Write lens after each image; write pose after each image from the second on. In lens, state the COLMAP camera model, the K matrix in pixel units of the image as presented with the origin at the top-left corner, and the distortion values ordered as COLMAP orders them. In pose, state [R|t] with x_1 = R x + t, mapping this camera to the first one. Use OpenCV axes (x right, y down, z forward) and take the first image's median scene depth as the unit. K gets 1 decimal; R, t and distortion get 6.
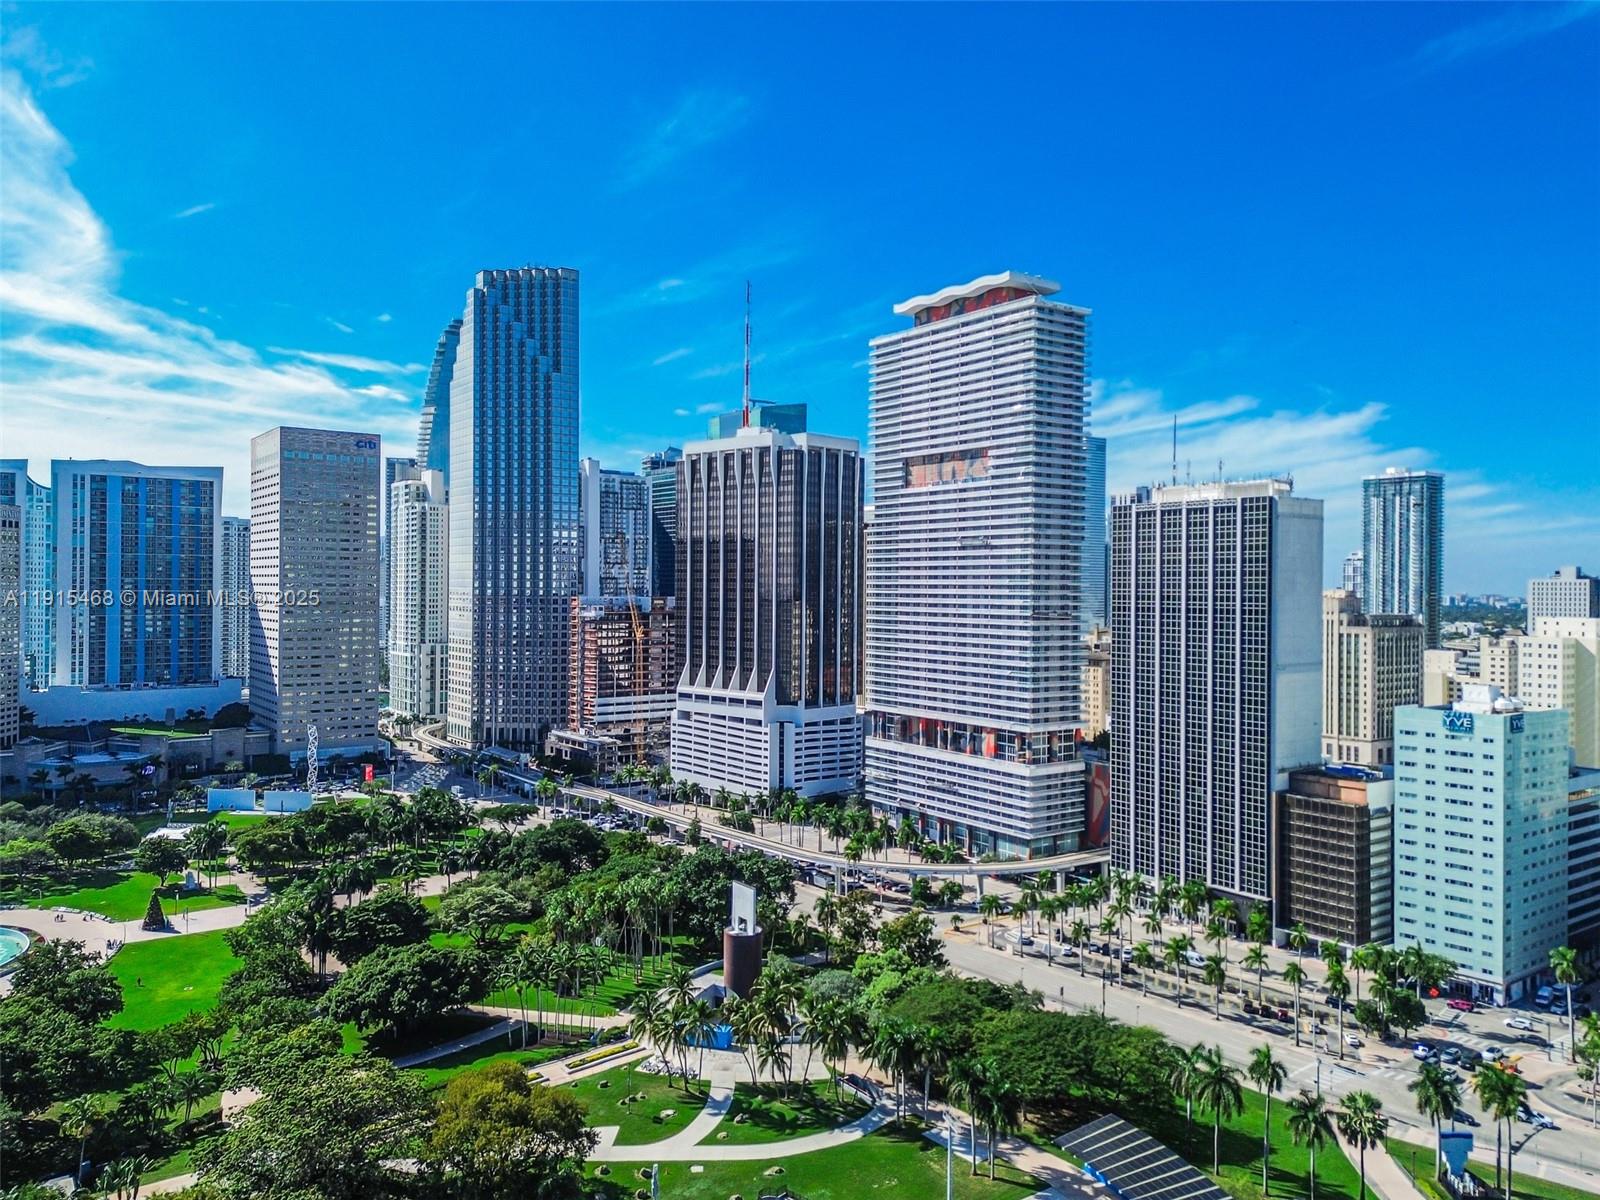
lens RADIAL K [[1165.1, 0, 792.4], [0, 1165.1, 585.8], [0, 0, 1]] dist [0.131764, -0.172547]
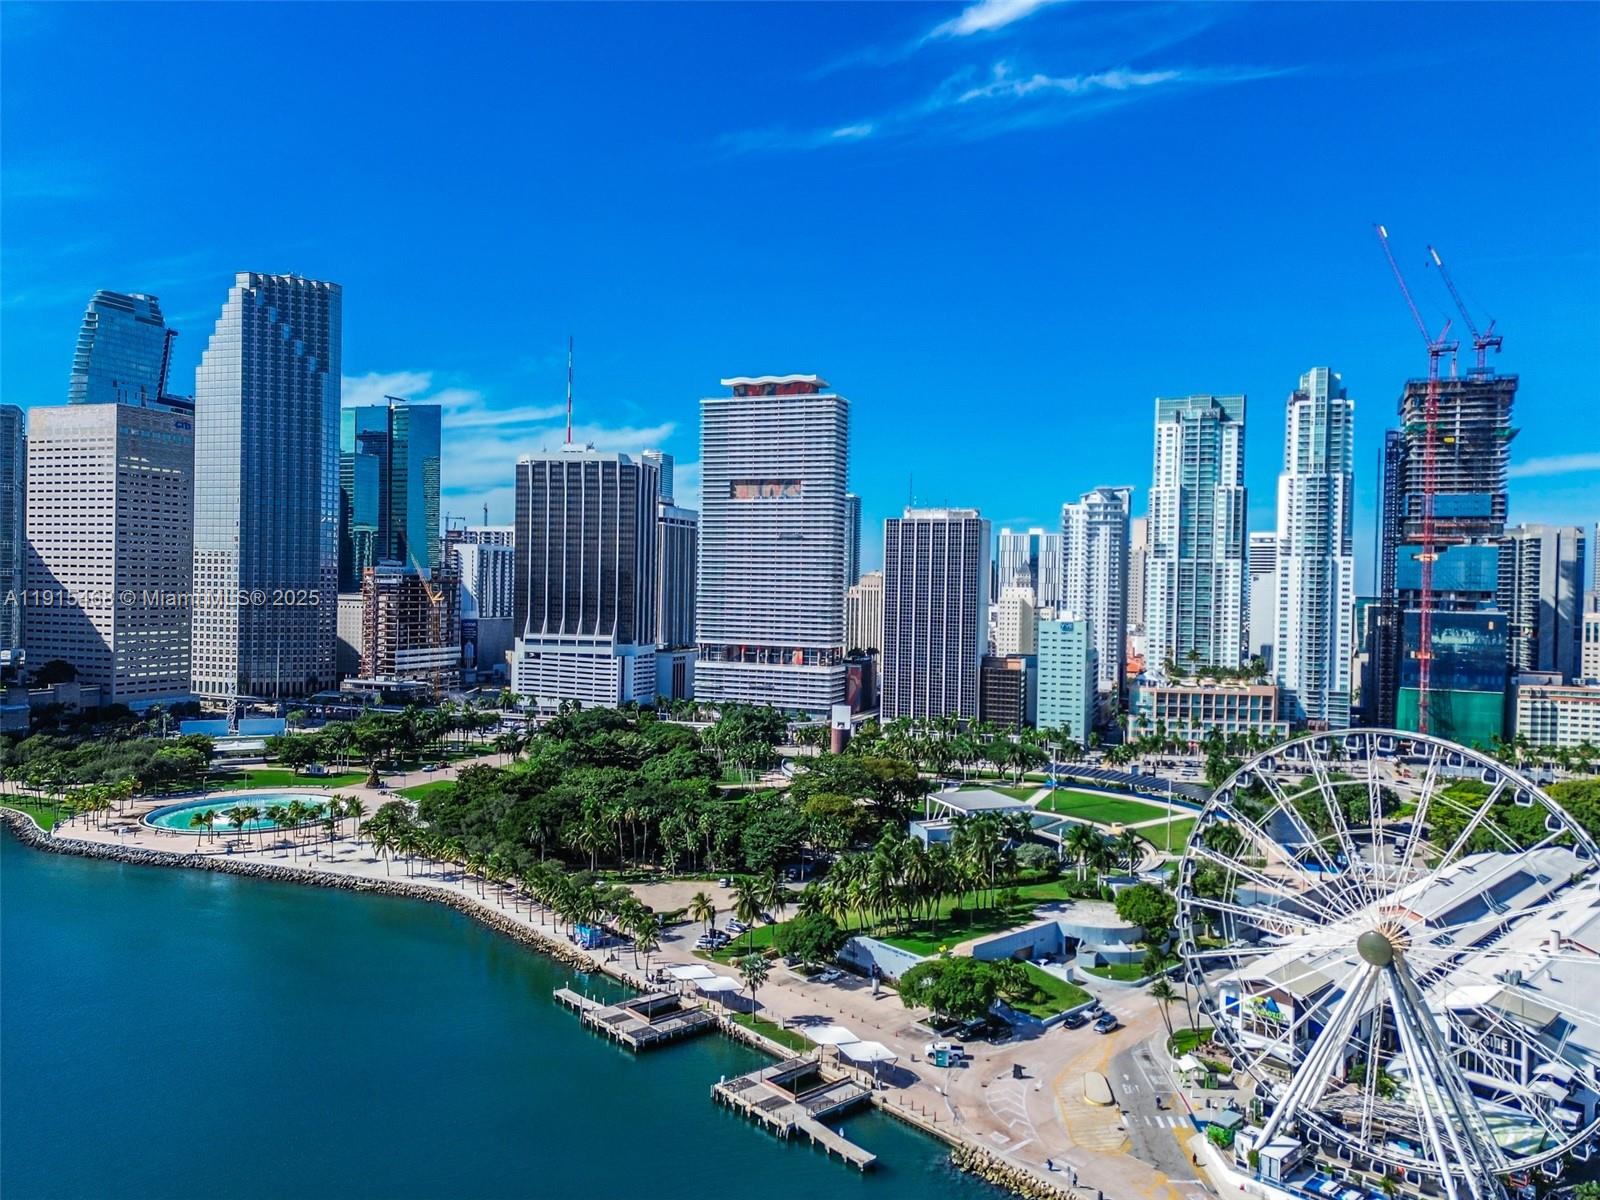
lens RADIAL K [[1165.1, 0, 792.4], [0, 1165.1, 585.8], [0, 0, 1]] dist [0.131764, -0.172547]
pose [[0.815759, 0.006212, 0.578359, -0.781573], [-0.012517, 0.999898, 0.006916, 0.021689], [-0.578257, -0.012882, 0.815753, -0.338731]]
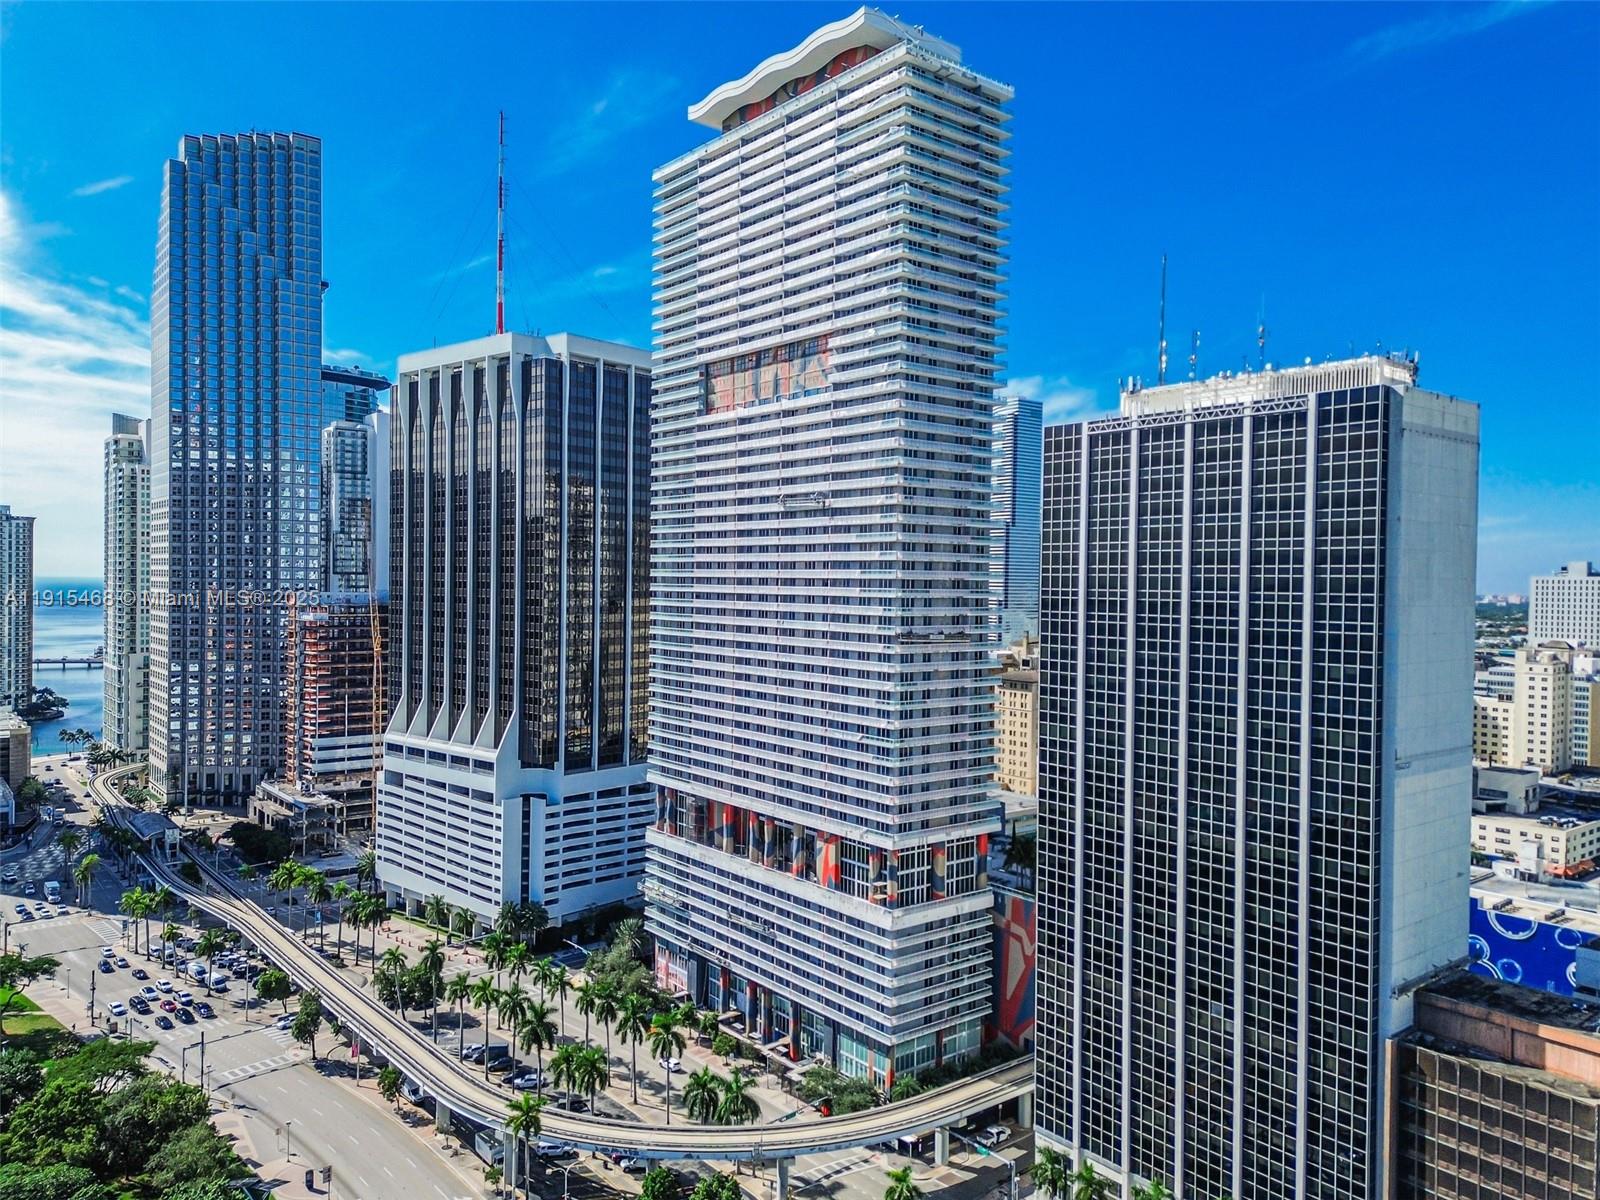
lens RADIAL K [[1122.9, 0, 801.7], [0, 1122.9, 587.9], [0, 0, 1]] dist [0.056641, -0.005646]
pose [[0.998759, 0.005824, 0.049468, 0.125508], [-0.006193, 0.999954, 0.007313, -0.000345], [-0.049423, -0.007611, 0.998749, 0.452105]]
